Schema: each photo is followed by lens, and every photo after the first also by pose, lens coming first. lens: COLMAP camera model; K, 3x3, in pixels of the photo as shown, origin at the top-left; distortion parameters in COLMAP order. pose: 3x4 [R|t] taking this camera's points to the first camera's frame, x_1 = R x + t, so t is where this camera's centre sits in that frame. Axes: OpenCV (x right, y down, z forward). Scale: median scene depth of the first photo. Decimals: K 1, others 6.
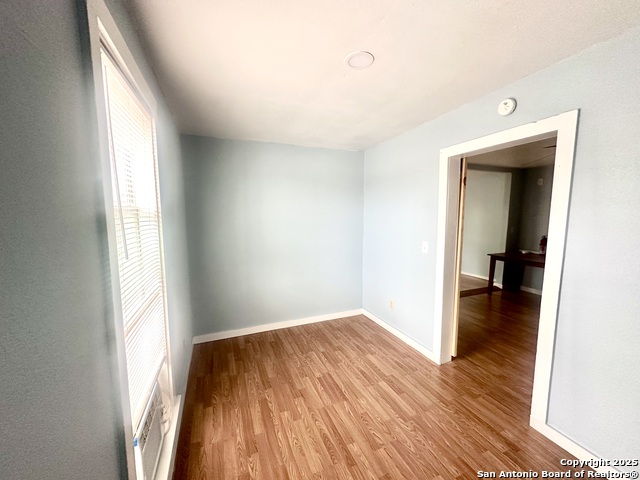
lens RADIAL K [[255.2, 0, 321.6], [0, 255.2, 241.9], [0, 0, 1]] dist [-0.002222, 0.000414]
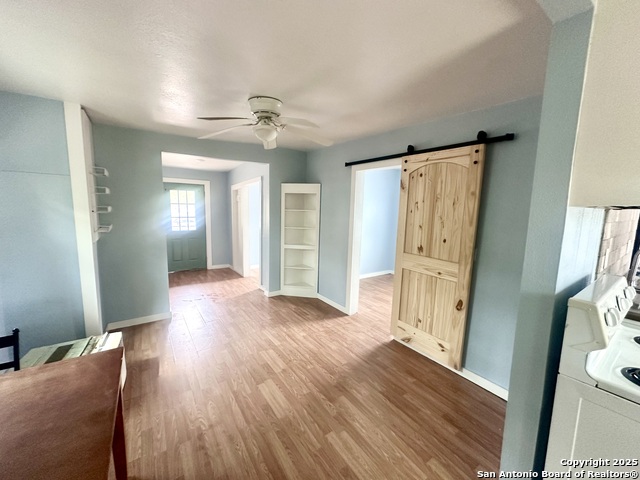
lens RADIAL K [[255.2, 0, 322.0], [0, 255.2, 240.7], [0, 0, 1]] dist [-0.002222, 0.000414]
pose [[-0.976627, 0.004107, -0.214902, 1.403081], [-0.048291, 0.970064, 0.238000, -0.290508], [0.209447, 0.242815, -0.947192, 2.509329]]
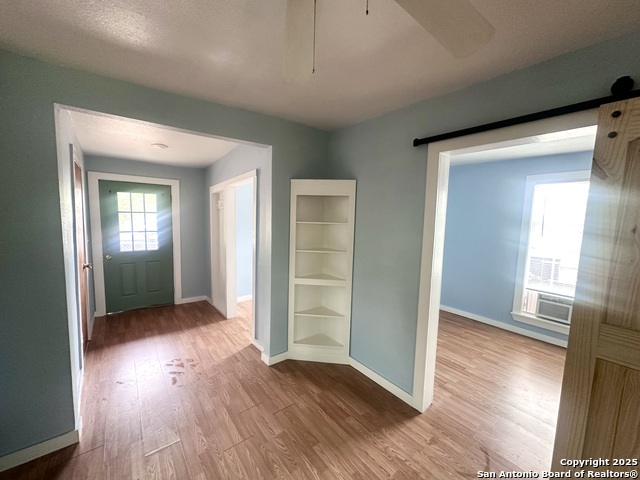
lens RADIAL K [[255.2, 0, 320.2], [0, 255.2, 237.8], [0, 0, 1]] dist [-0.002222, 0.000414]
pose [[-0.963544, 0.002376, -0.267540, 1.479338], [-0.051697, 0.979463, 0.194886, -0.201983], [0.262509, 0.201612, -0.943632, 1.654562]]
